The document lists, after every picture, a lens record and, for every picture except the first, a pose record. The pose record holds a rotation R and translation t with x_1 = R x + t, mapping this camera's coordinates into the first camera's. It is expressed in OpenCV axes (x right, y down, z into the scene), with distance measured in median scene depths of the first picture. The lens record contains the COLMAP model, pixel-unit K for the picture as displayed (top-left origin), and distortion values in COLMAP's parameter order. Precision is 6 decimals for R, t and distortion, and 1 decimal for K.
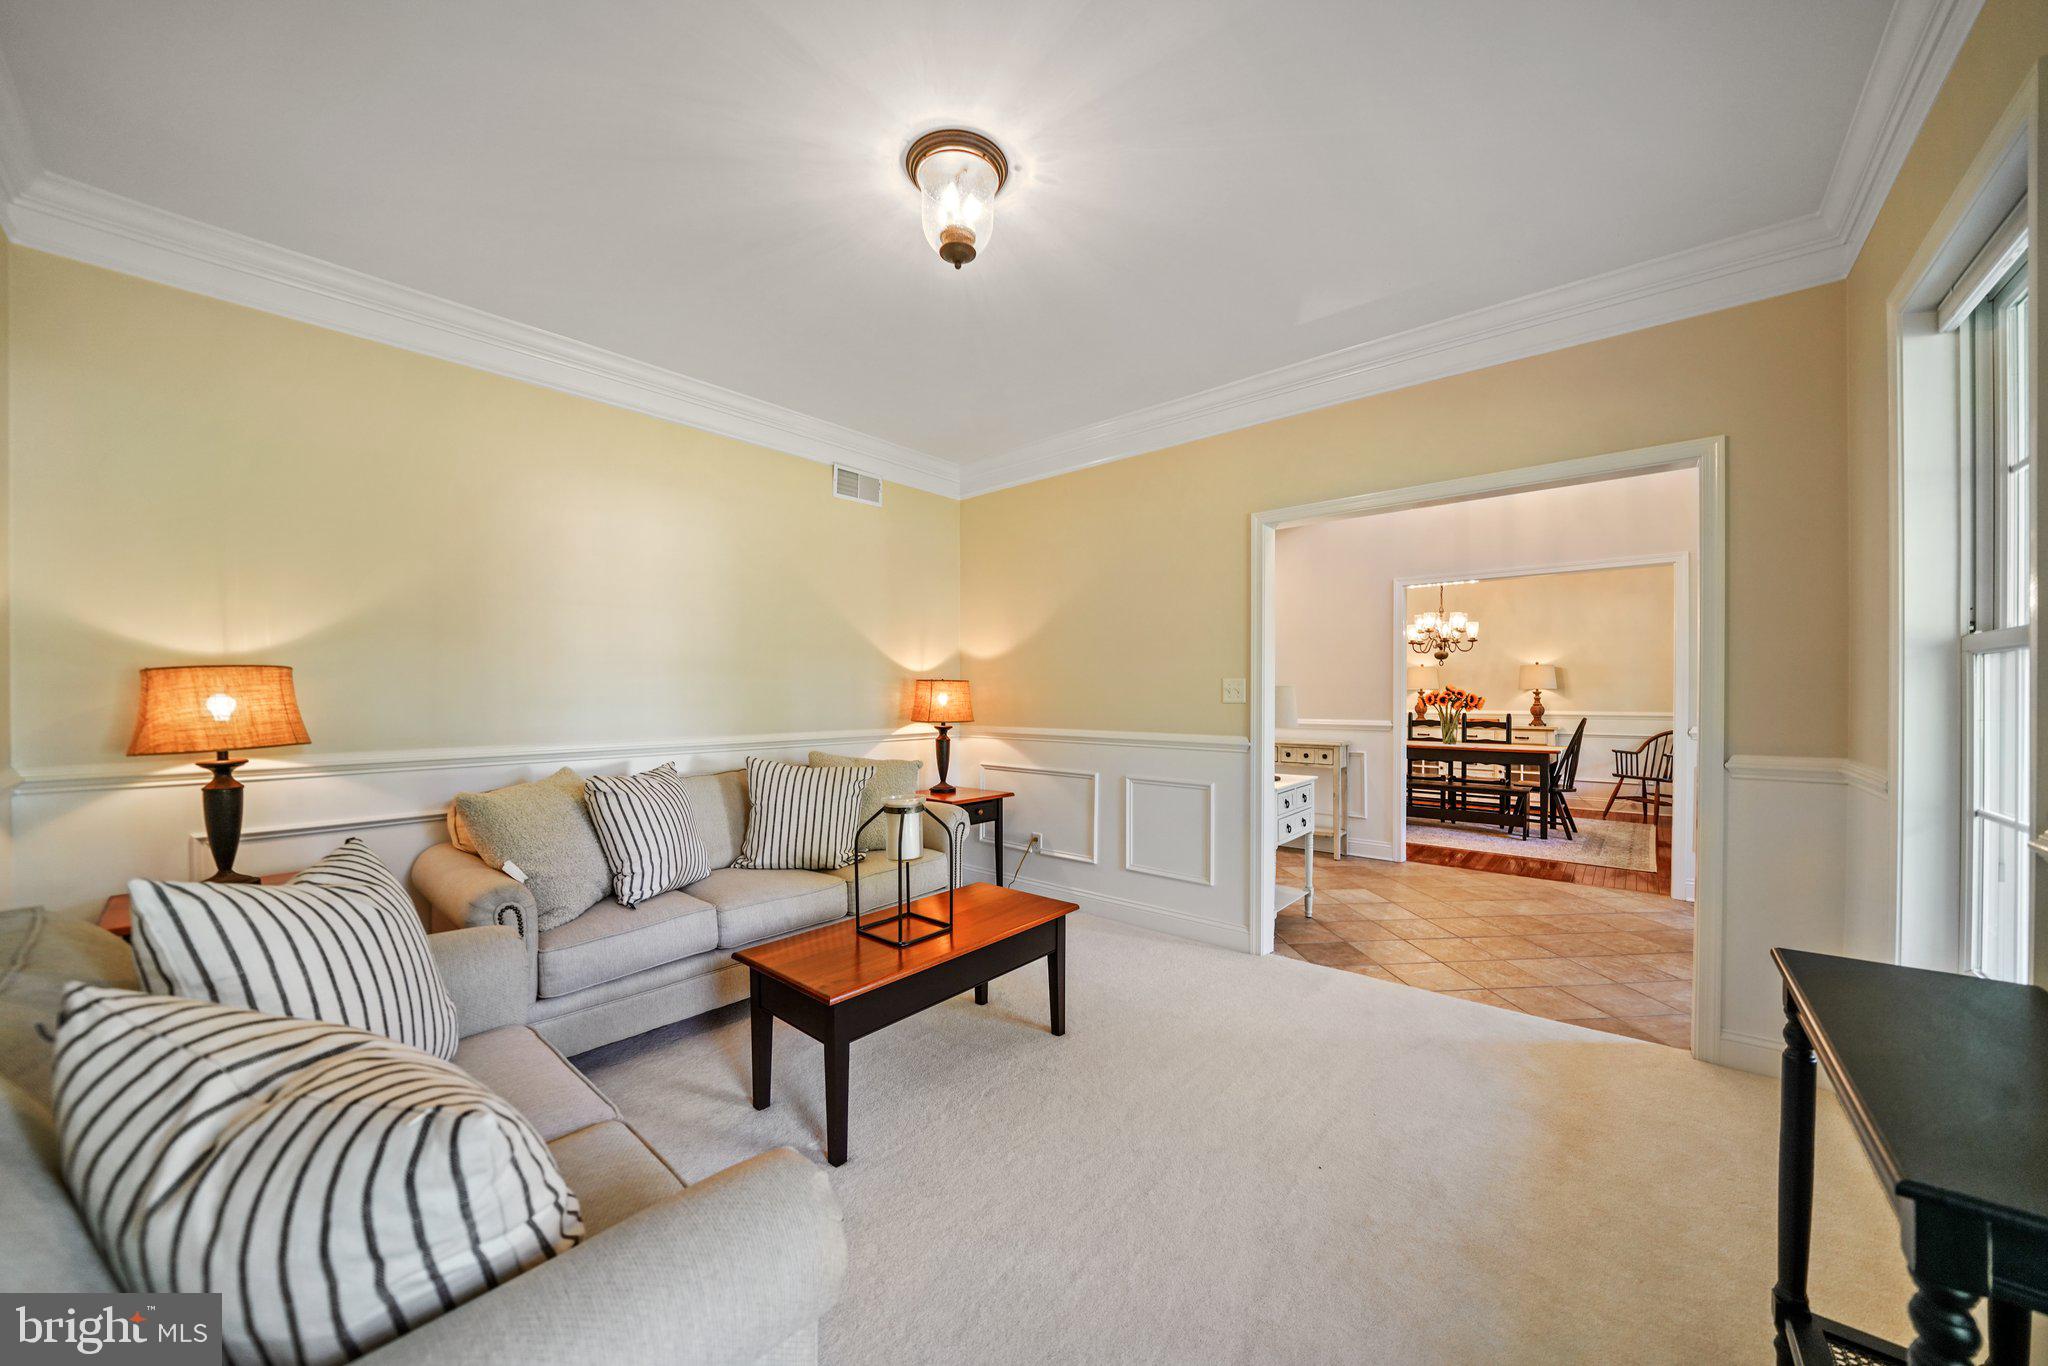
lens RADIAL K [[719.6, 0, 1026.6], [0, 719.6, 695.1], [0, 0, 1]] dist [-0.023357, -0.000148]
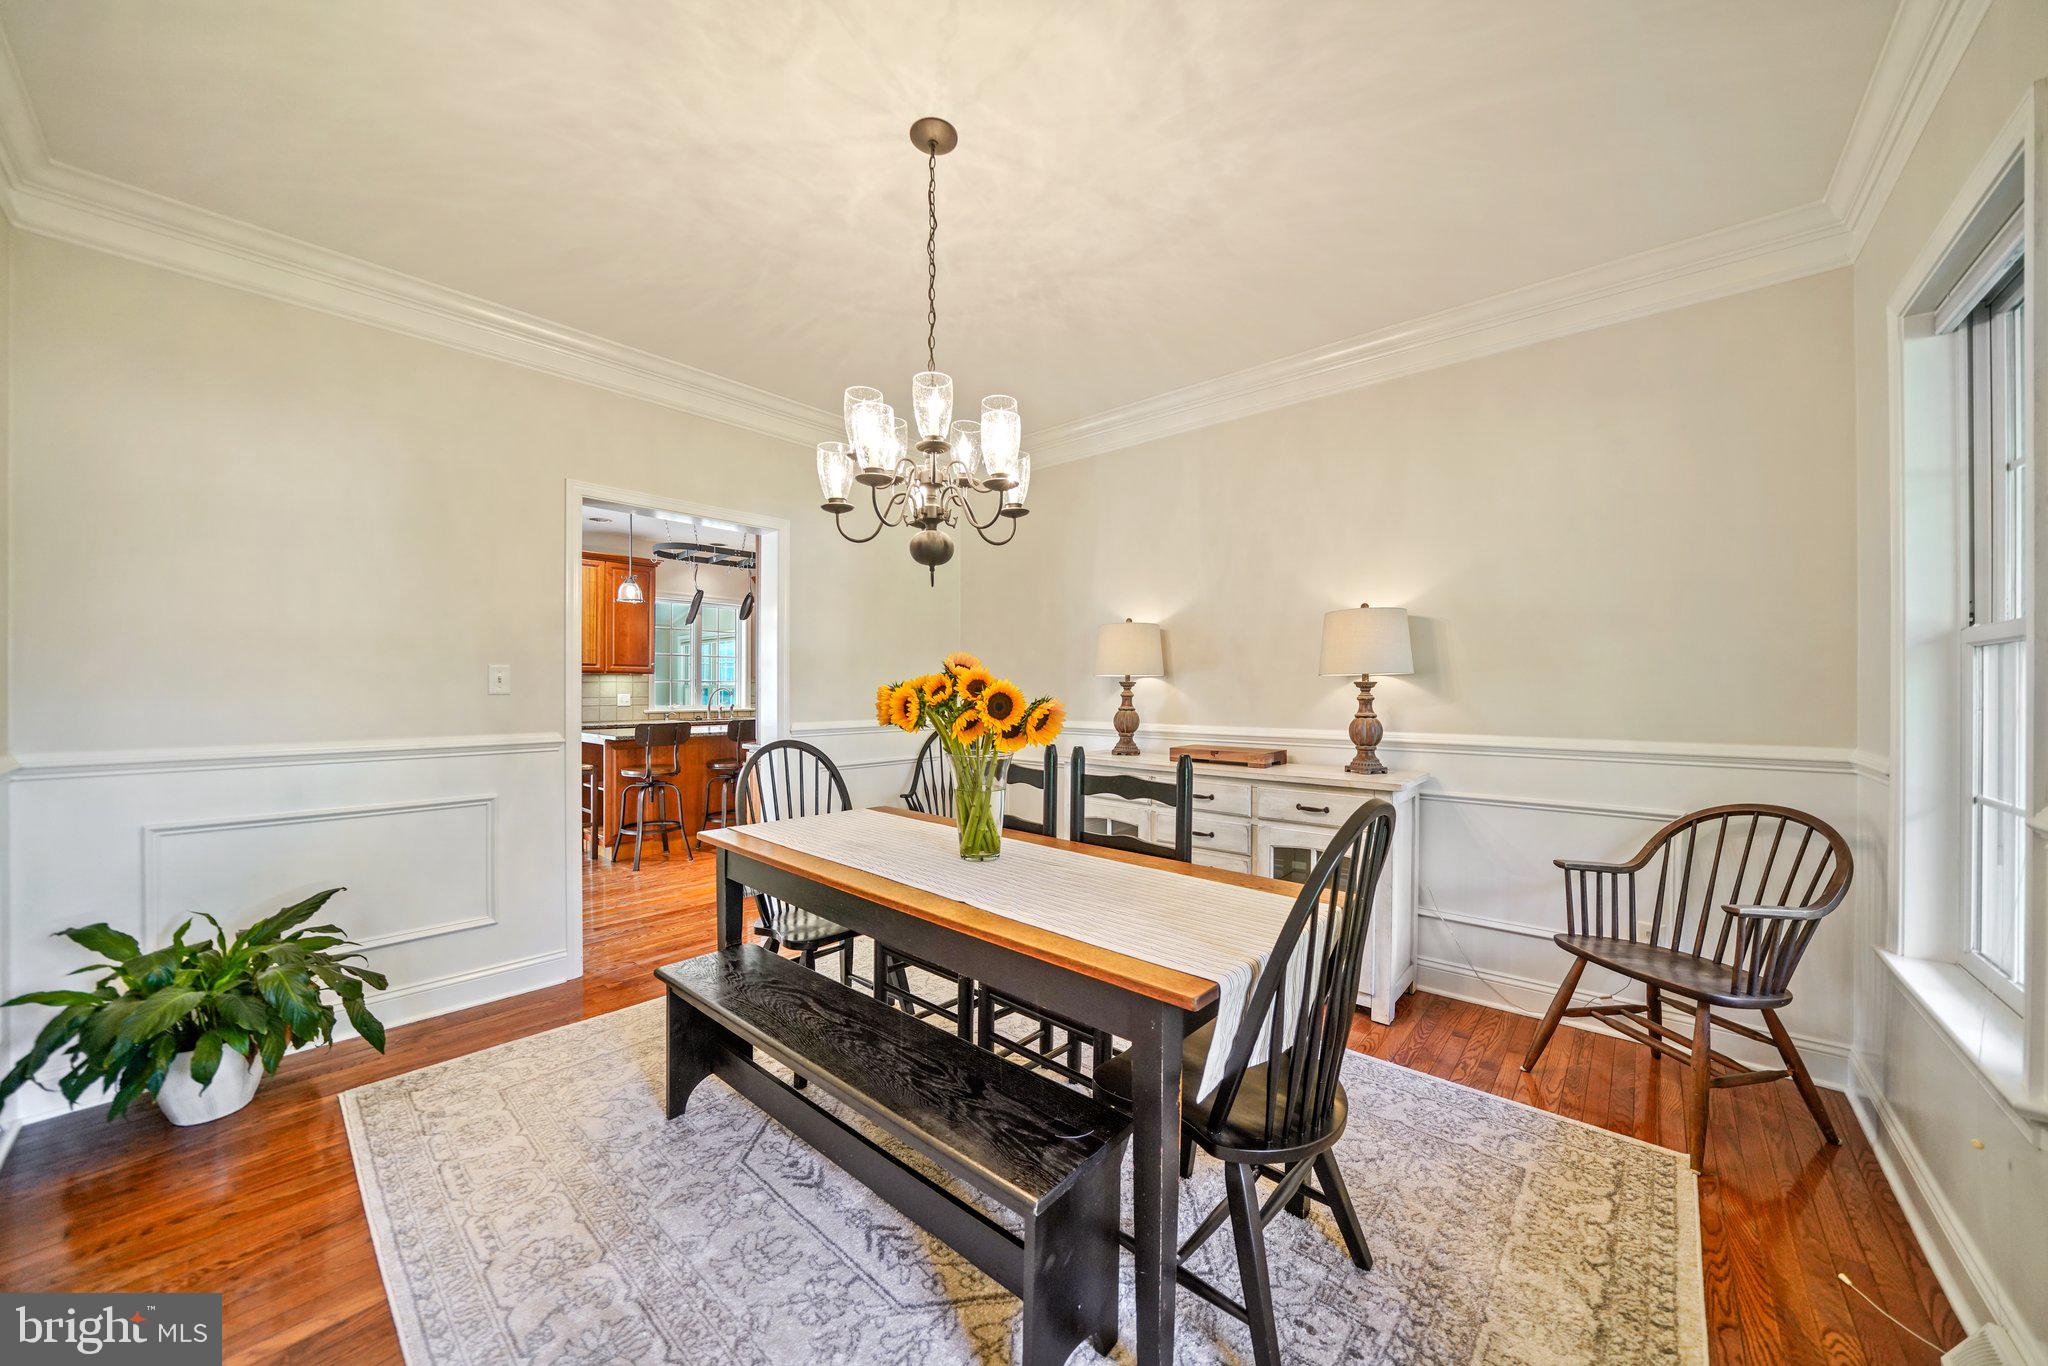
lens RADIAL K [[717.7, 0, 1024.0], [0, 717.7, 683.0], [0, 0, 1]] dist [-0.019128, 0.000052]
pose [[0.999985, 0.005451, -0.001067, 0.534854], [-0.005456, 0.999977, -0.003978, -0.001446], [0.001045, 0.003984, 0.999992, 0.617880]]
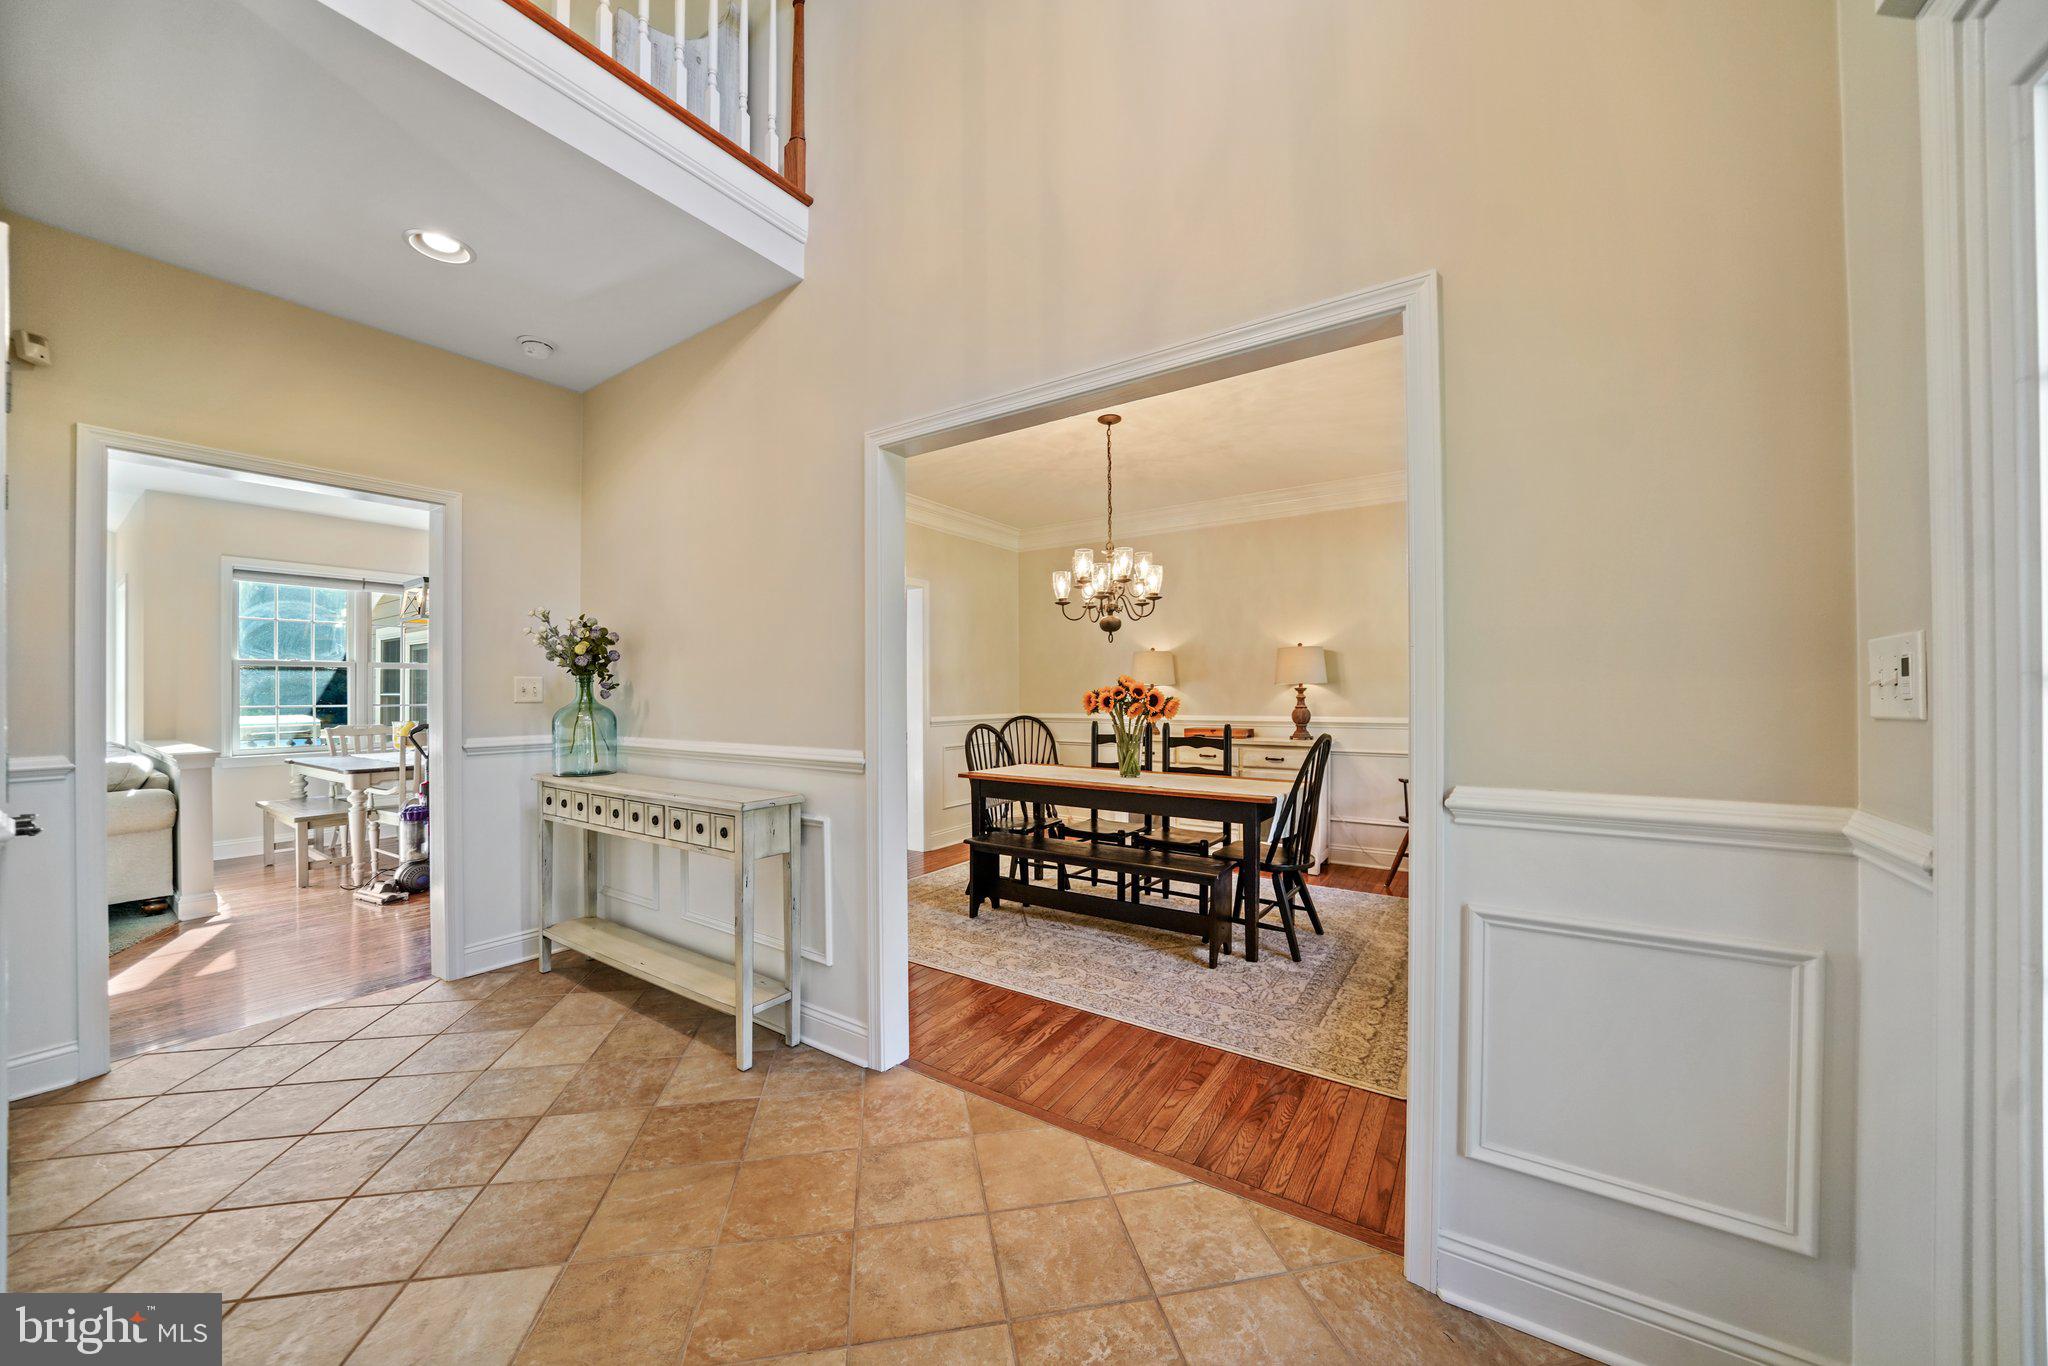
lens RADIAL K [[707.5, 0, 1024.7], [0, 707.5, 688.0], [0, 0, 1]] dist [-0.012487, 0.000198]
pose [[0.992346, -0.000323, 0.123488, 0.381350], [0.000990, 0.999985, -0.005343, -0.001154], [-0.123484, 0.005424, 0.992332, 0.379619]]
